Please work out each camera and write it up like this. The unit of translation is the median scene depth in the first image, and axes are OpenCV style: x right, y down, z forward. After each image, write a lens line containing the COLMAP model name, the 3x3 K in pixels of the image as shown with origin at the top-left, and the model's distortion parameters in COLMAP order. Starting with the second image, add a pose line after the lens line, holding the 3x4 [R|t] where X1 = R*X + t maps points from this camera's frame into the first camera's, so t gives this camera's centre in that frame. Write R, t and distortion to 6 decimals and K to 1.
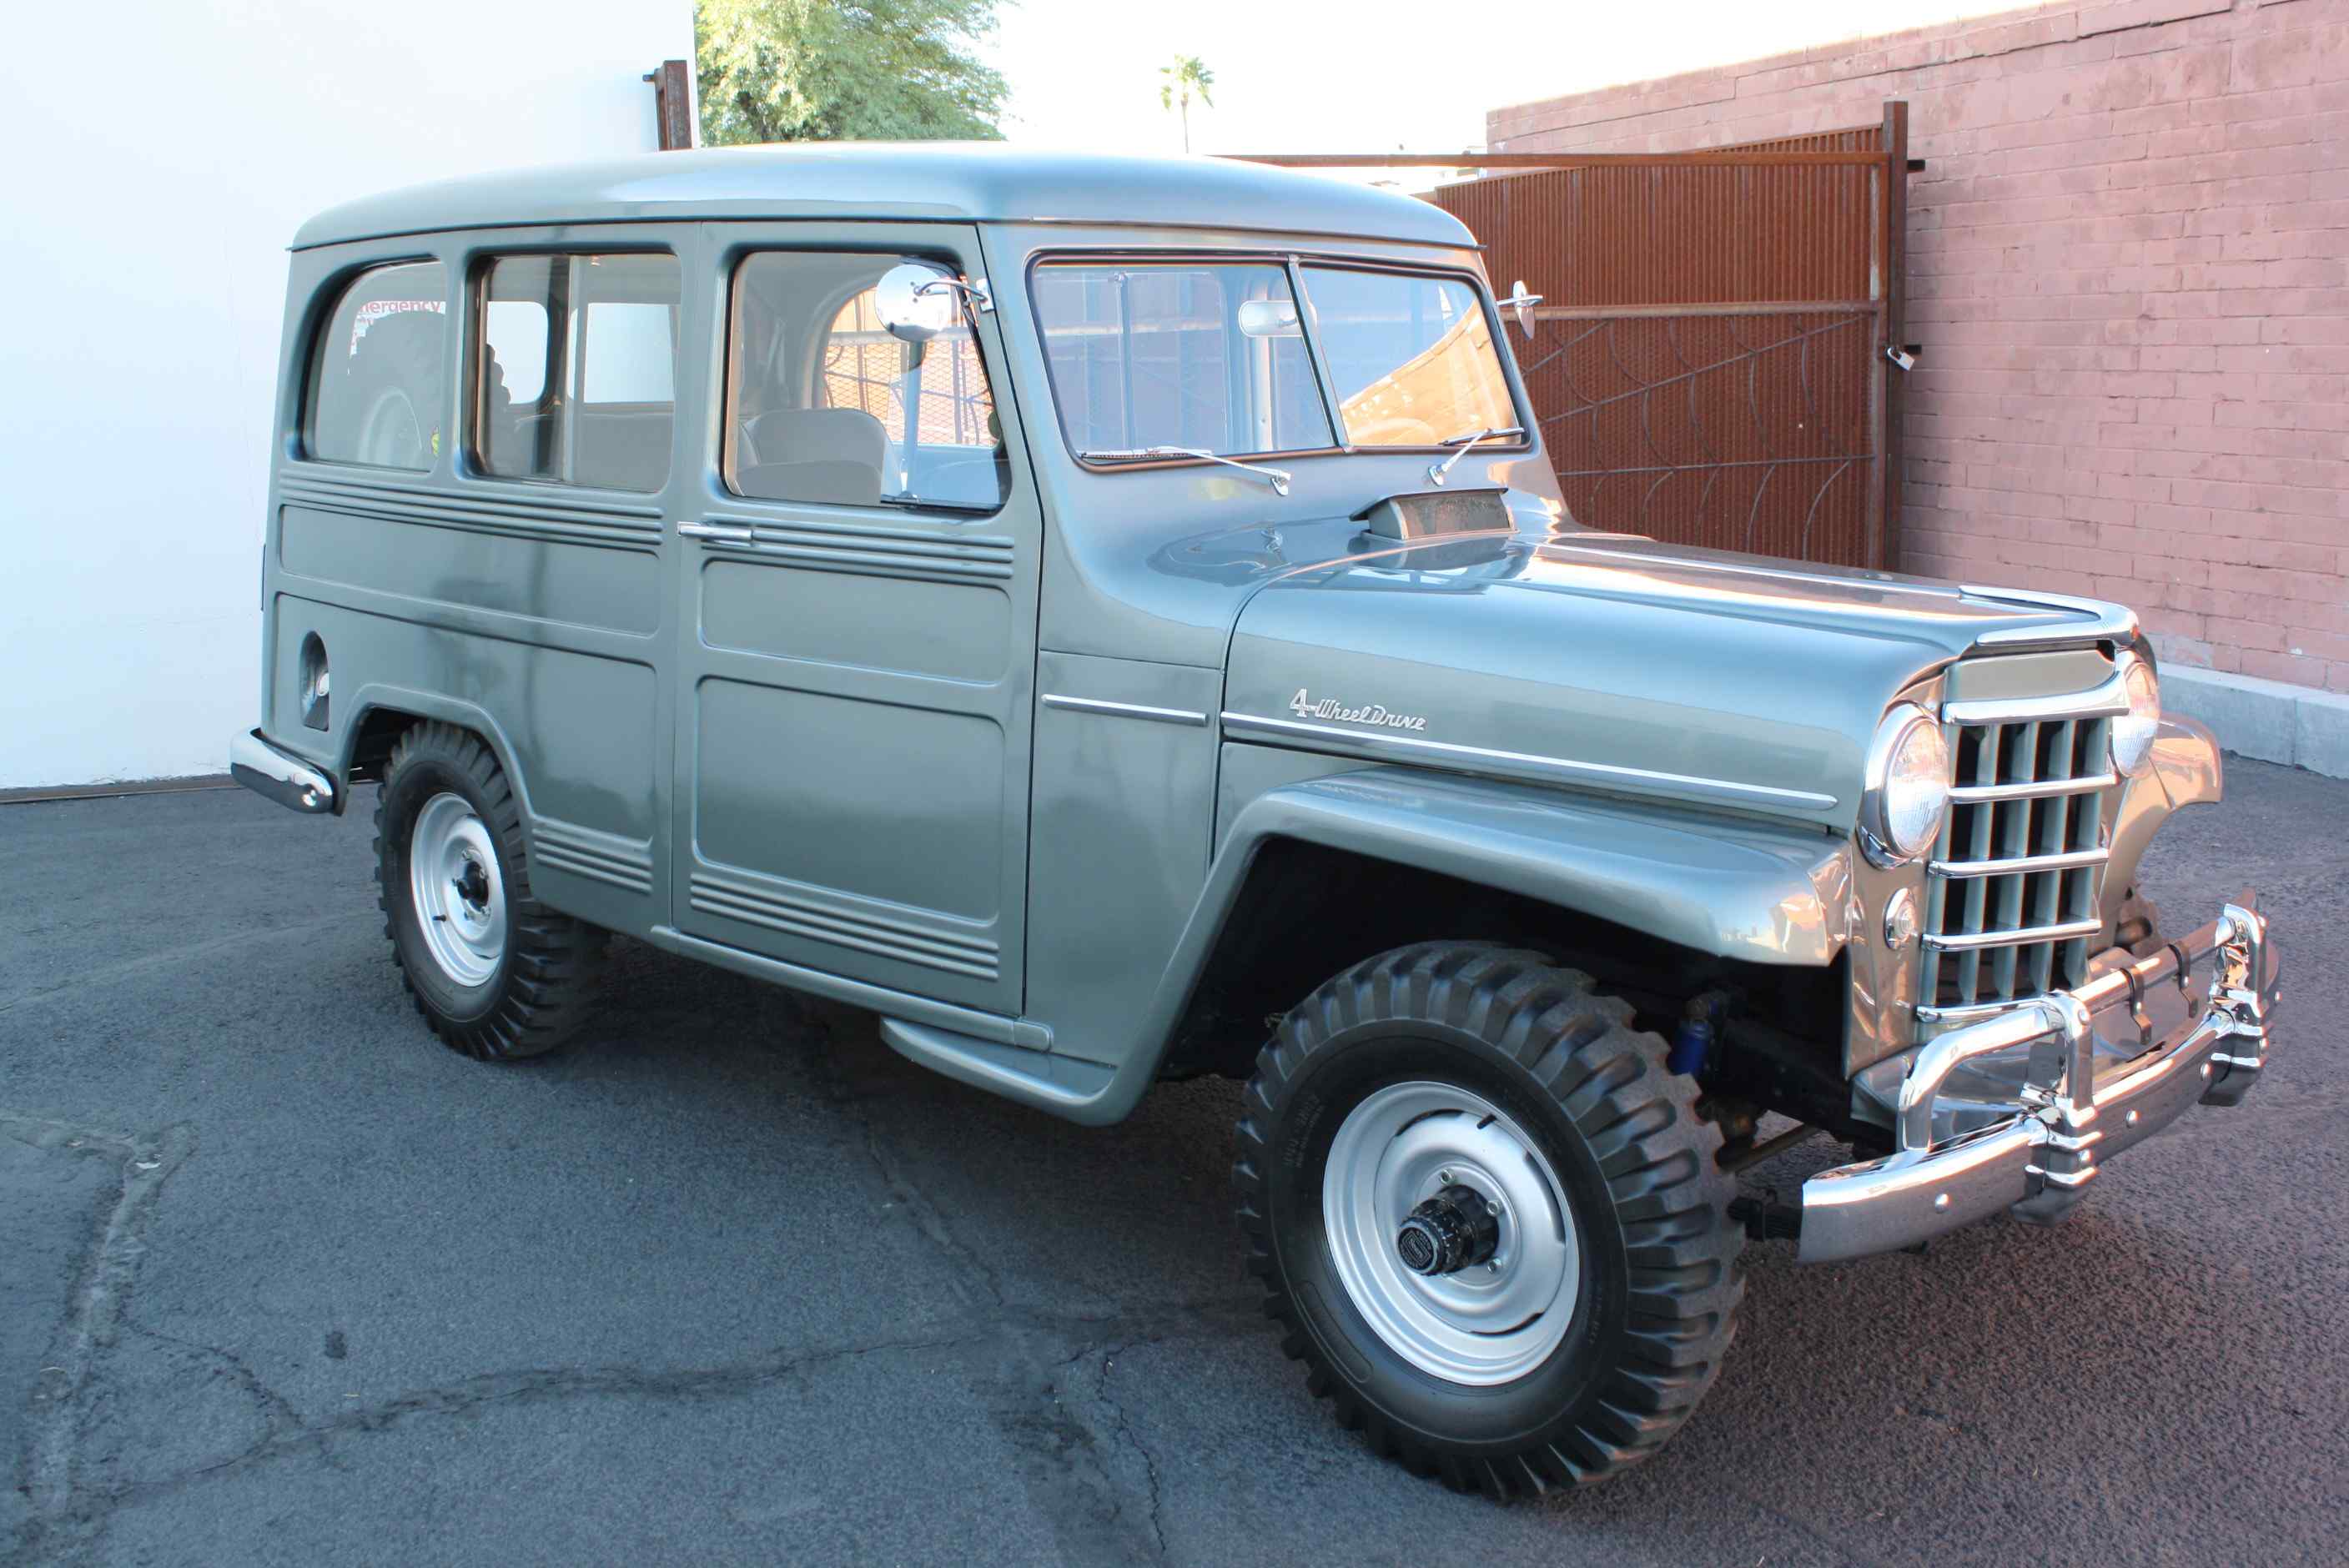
lens RADIAL K [[2277.9, 0, 1191.4], [0, 2277.9, 791.5], [0, 0, 1]] dist [-0.148441, 0.161817]
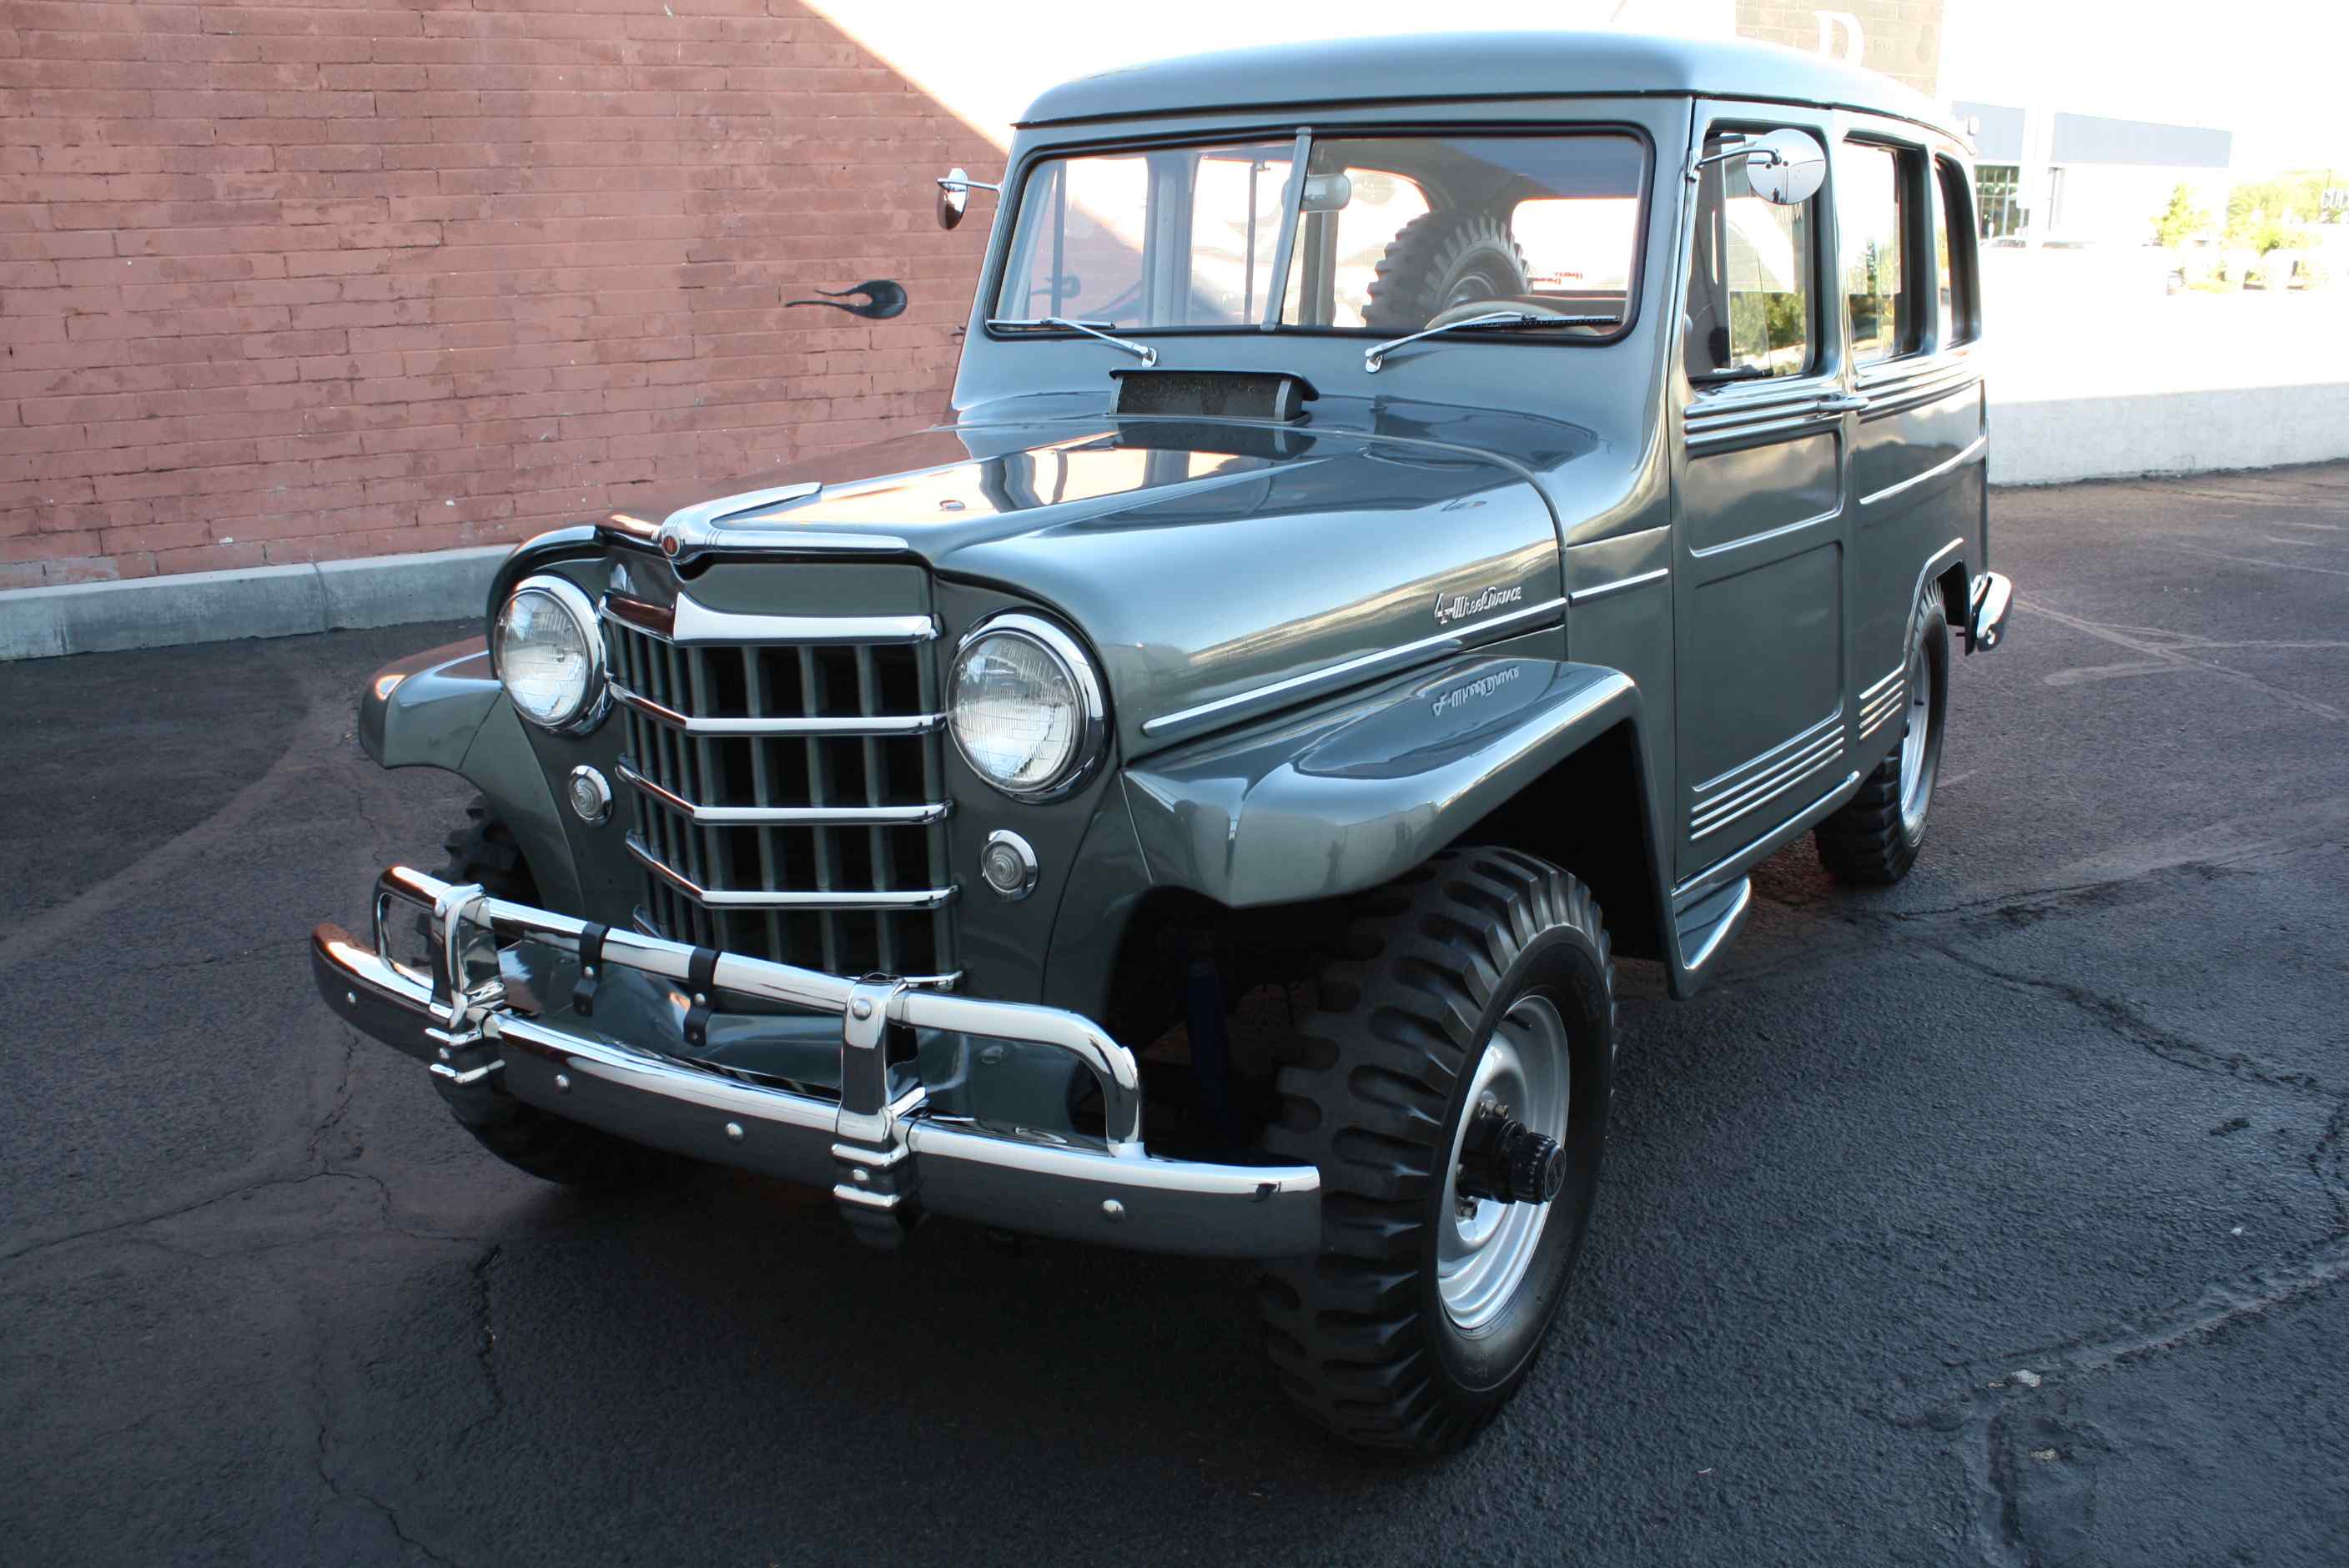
lens RADIAL K [[1986.1, 0, 1179.9], [0, 1986.1, 788.0], [0, 0, 1]] dist [-0.166631, 0.147935]
pose [[-0.140201, -0.258752, 0.955715, -0.505042], [0.201414, 0.937613, 0.283398, -0.123706], [-0.969421, 0.232227, -0.079338, 0.660355]]
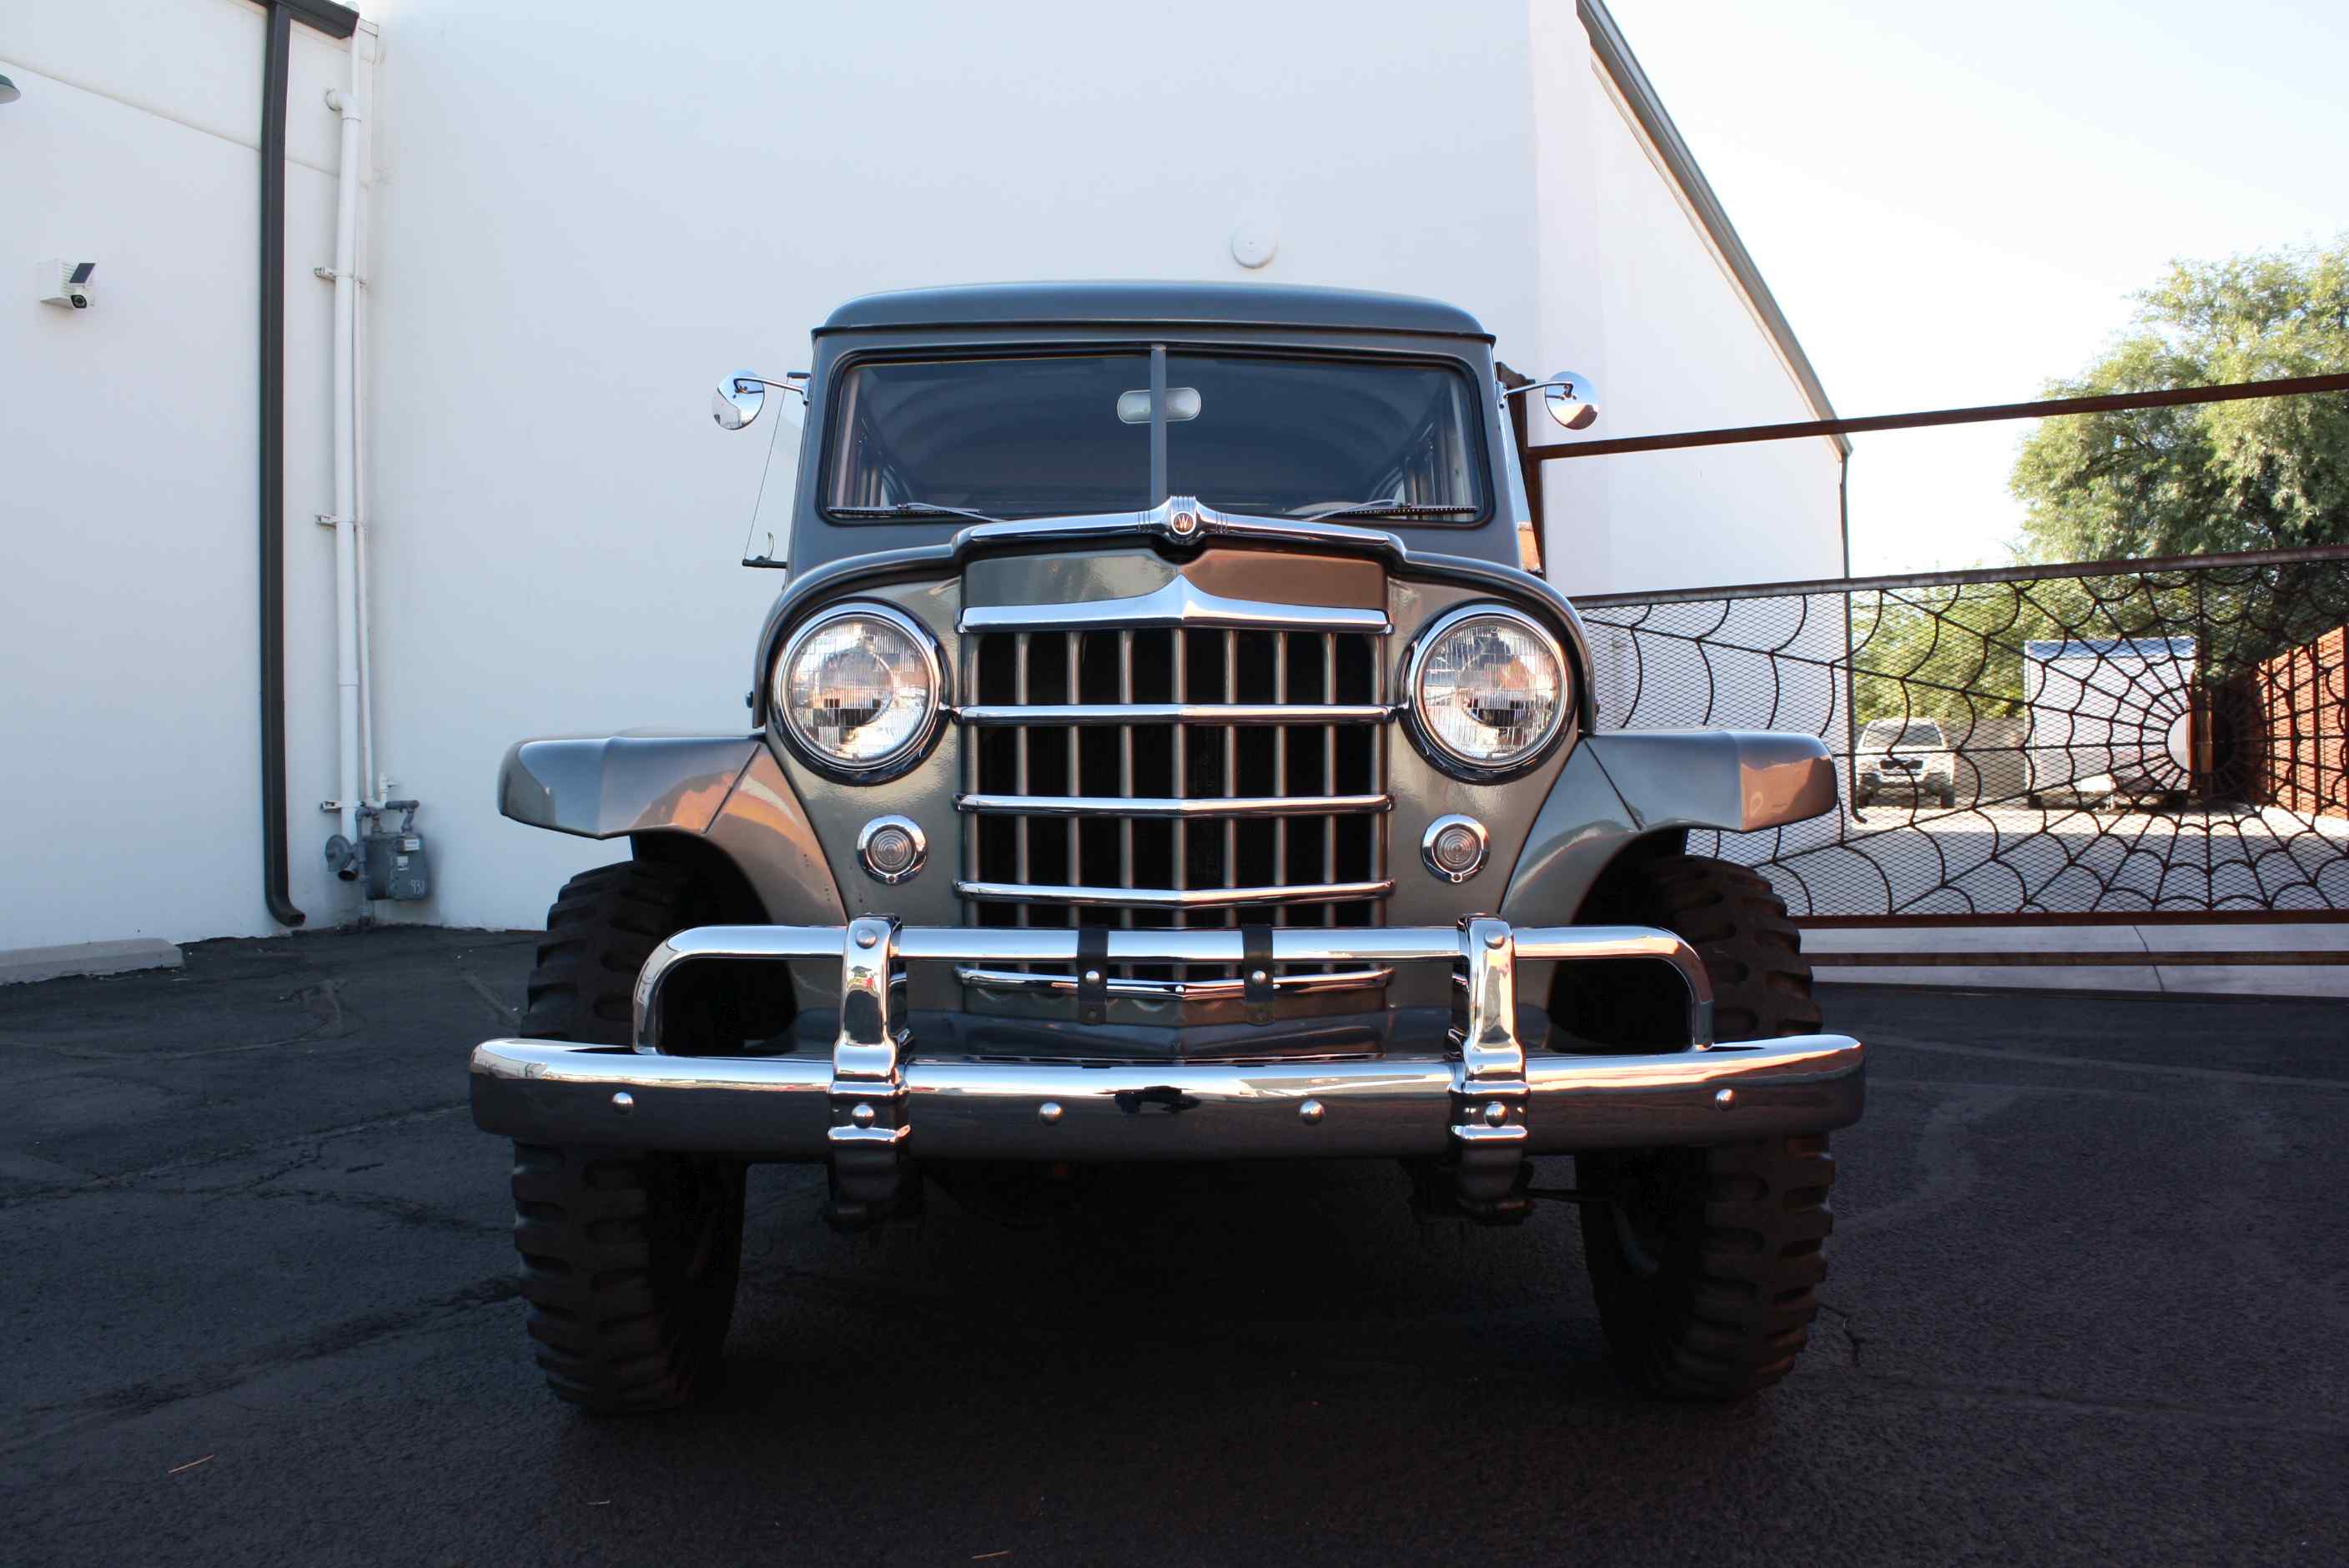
lens RADIAL K [[1991.9, 0, 1179.6], [0, 1991.9, 796.3], [0, 0, 1]] dist [-0.163732, 0.146302]
pose [[0.715548, 0.007621, -0.698522, 0.352036], [-0.134526, 0.982727, -0.127084, 0.044900], [0.685488, 0.184904, 0.704214, 0.193603]]
